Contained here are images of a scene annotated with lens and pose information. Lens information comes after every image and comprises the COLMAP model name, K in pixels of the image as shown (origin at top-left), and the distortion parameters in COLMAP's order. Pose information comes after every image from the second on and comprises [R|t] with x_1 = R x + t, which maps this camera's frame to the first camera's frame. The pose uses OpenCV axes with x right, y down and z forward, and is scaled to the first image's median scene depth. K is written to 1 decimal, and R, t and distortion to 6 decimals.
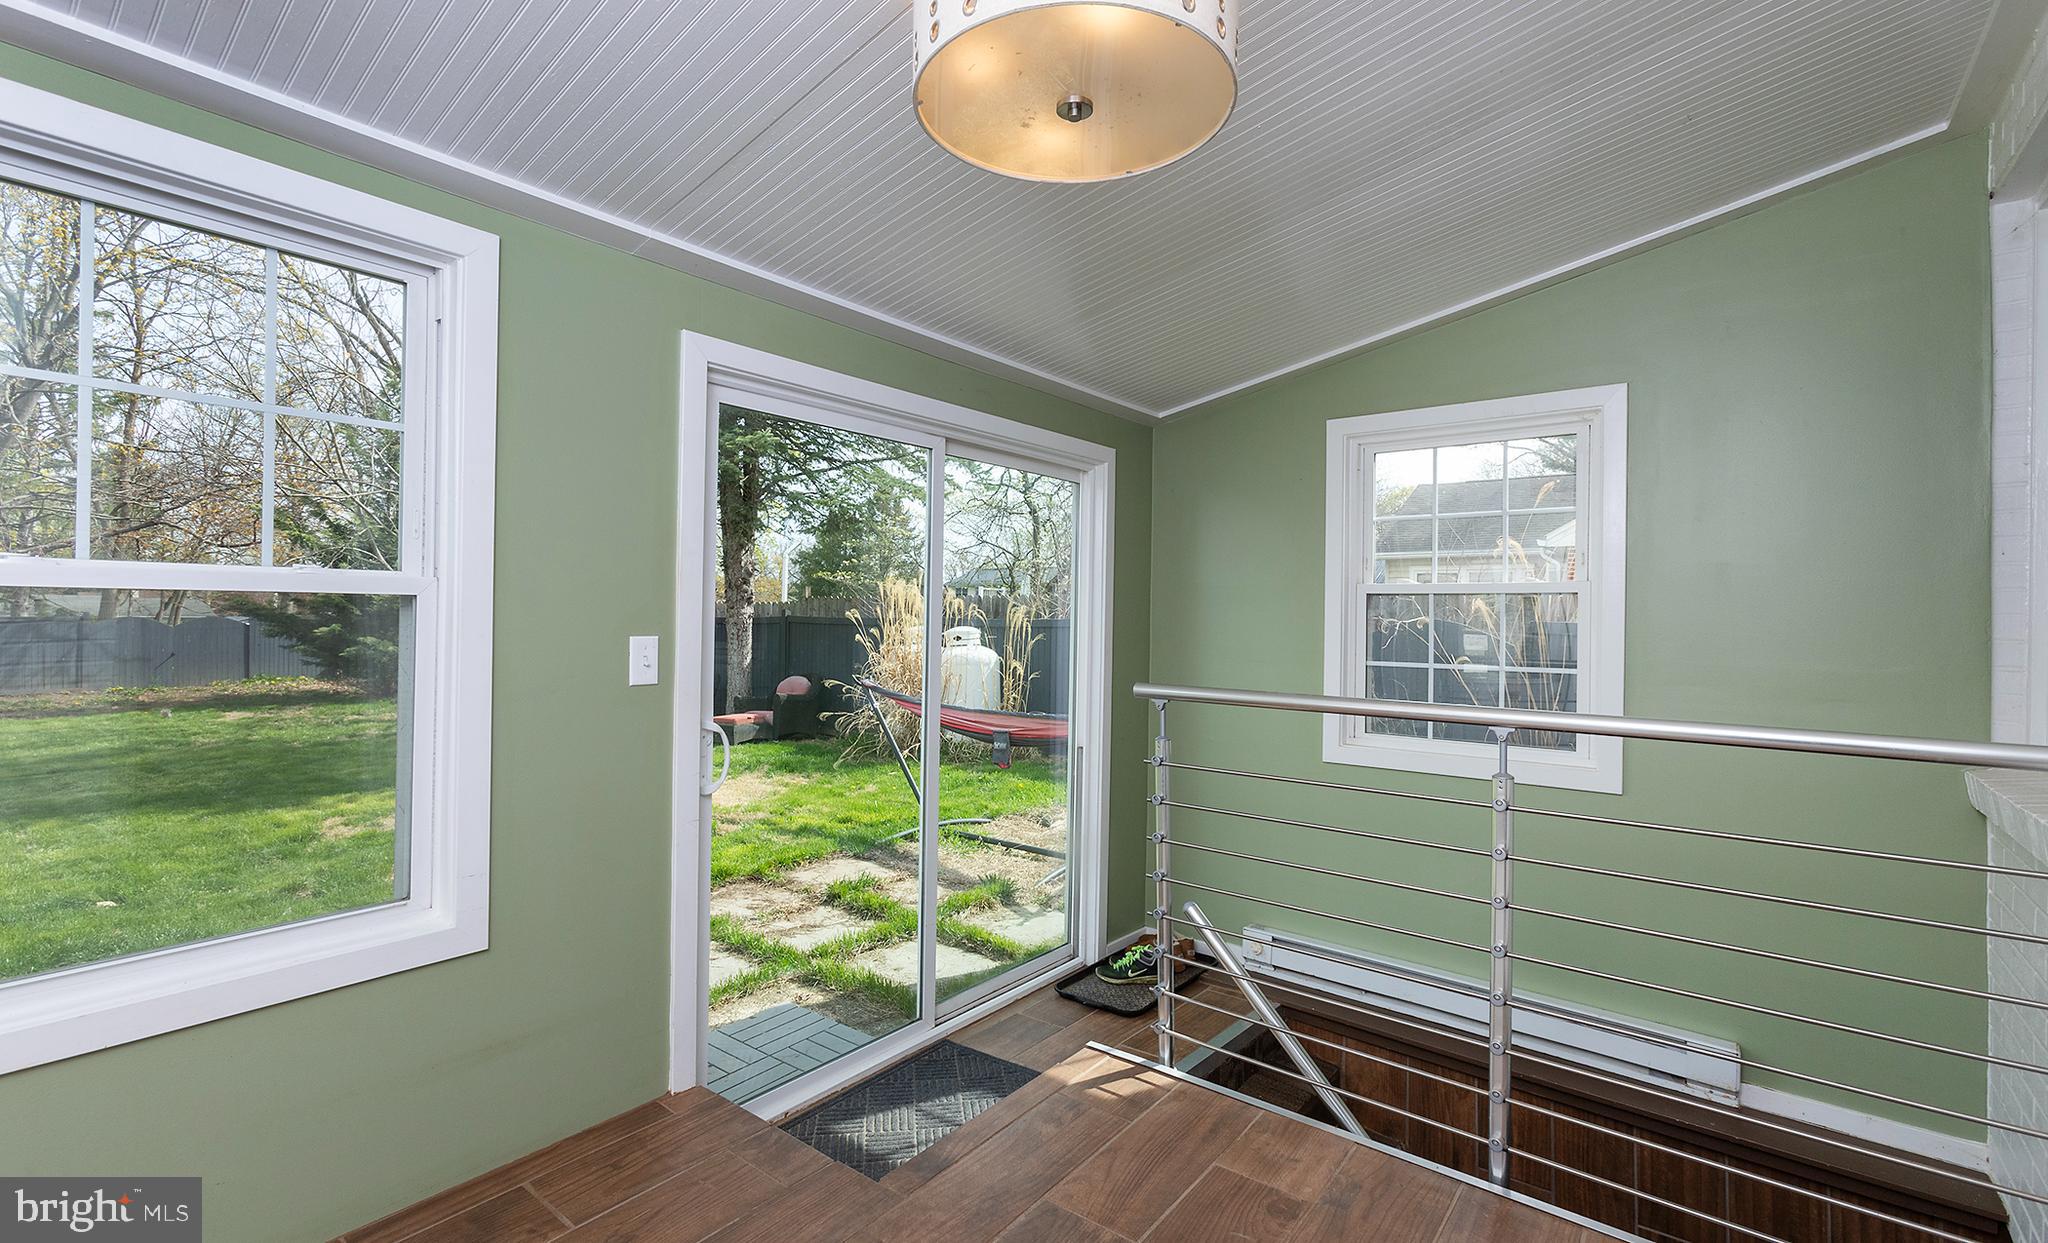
lens RADIAL K [[910.9, 0, 1025.4], [0, 910.9, 597.3], [0, 0, 1]] dist [-0.011832, 0.000441]
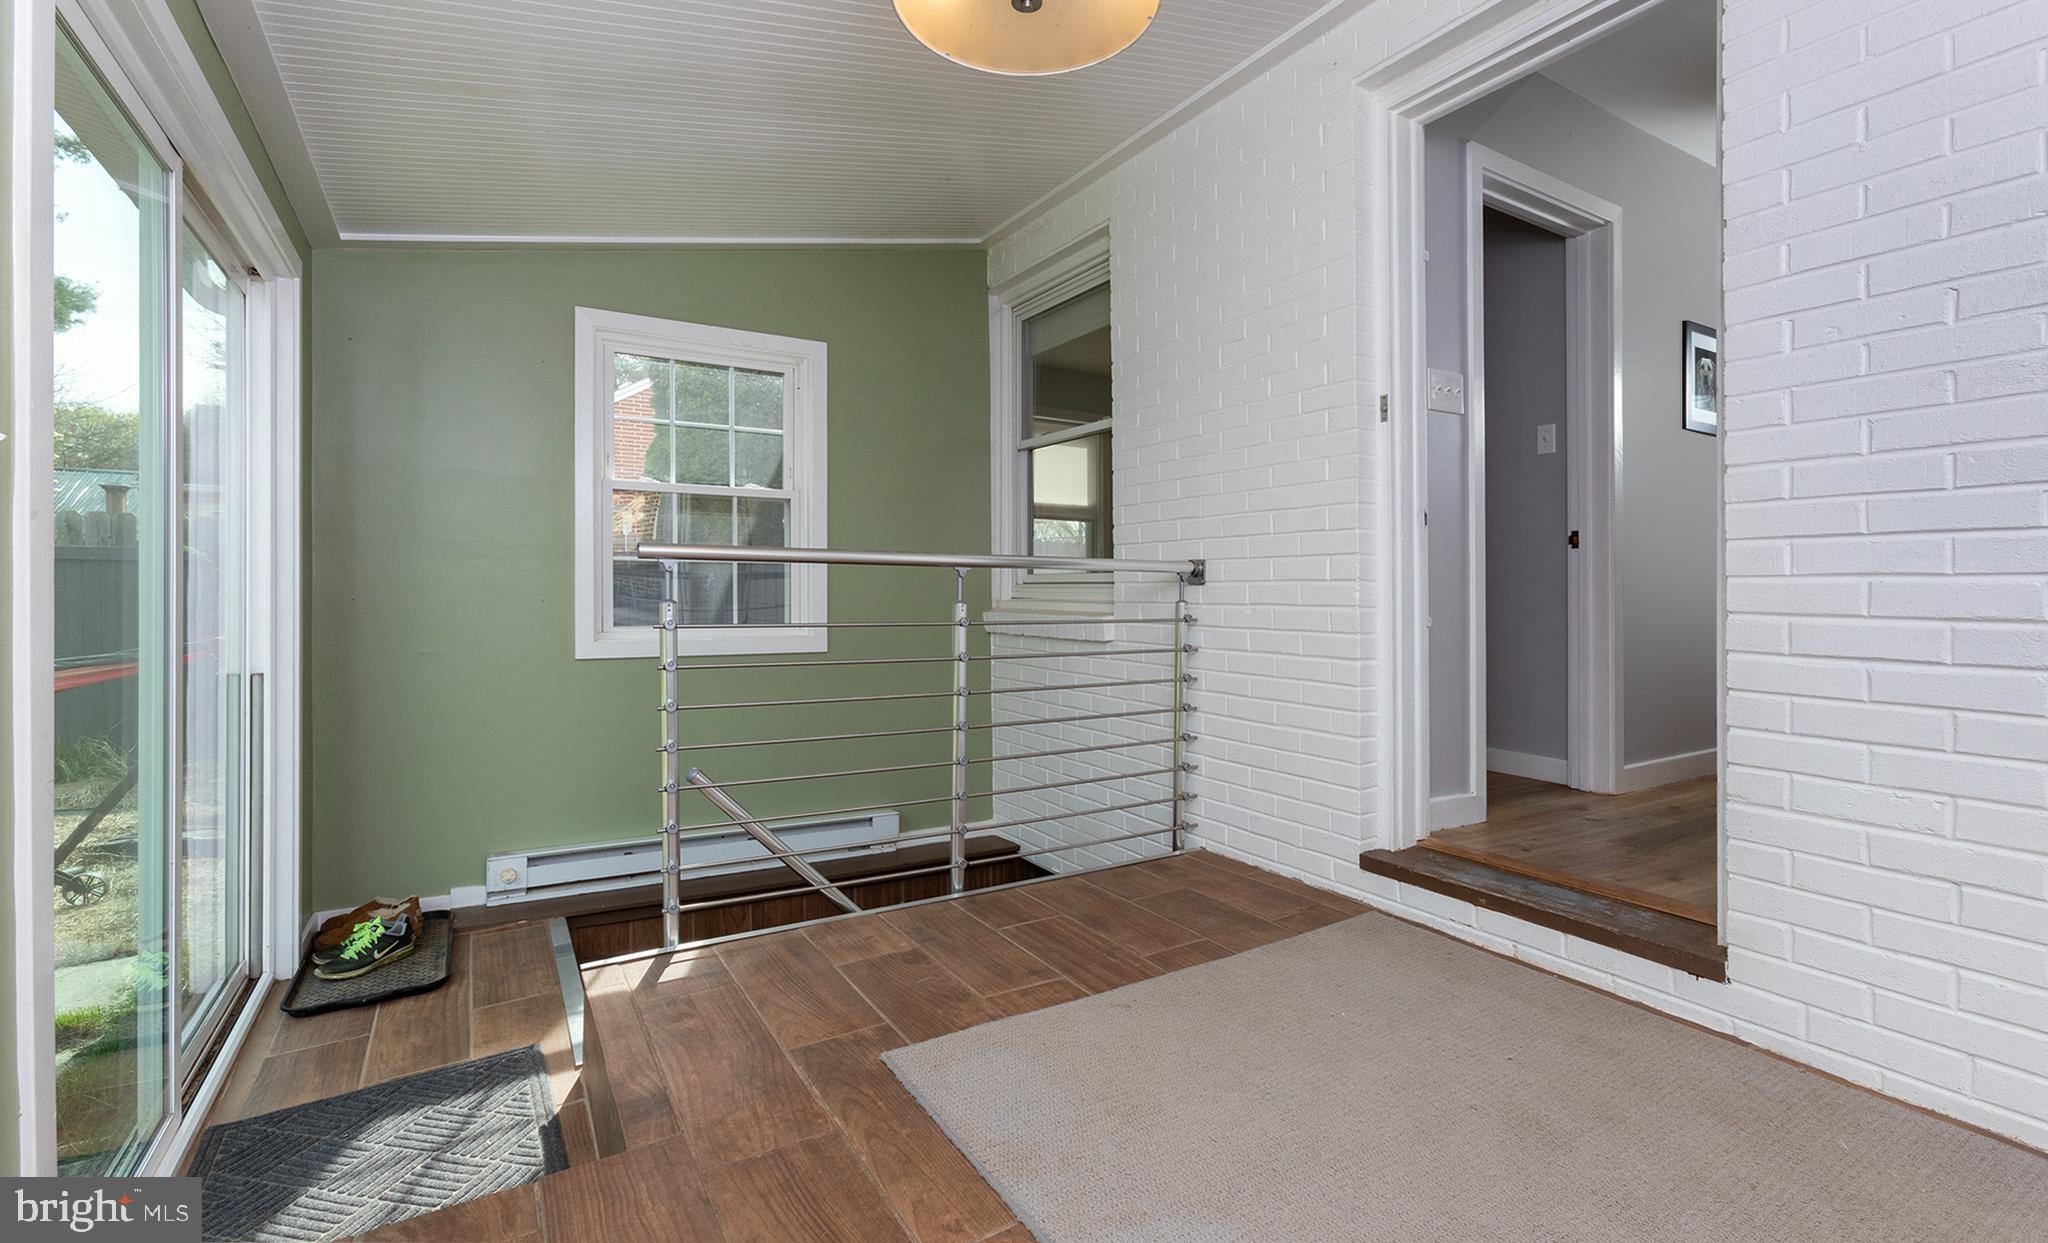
lens RADIAL K [[904.0, 0, 1014.2], [0, 904.0, 580.0], [0, 0, 1]] dist [-0.000130, -0.000070]
pose [[0.349764, 0.002154, 0.936835, -0.607473], [-0.022030, 0.999740, 0.005926, 0.117896], [-0.936579, -0.022711, 0.349721, 0.343794]]
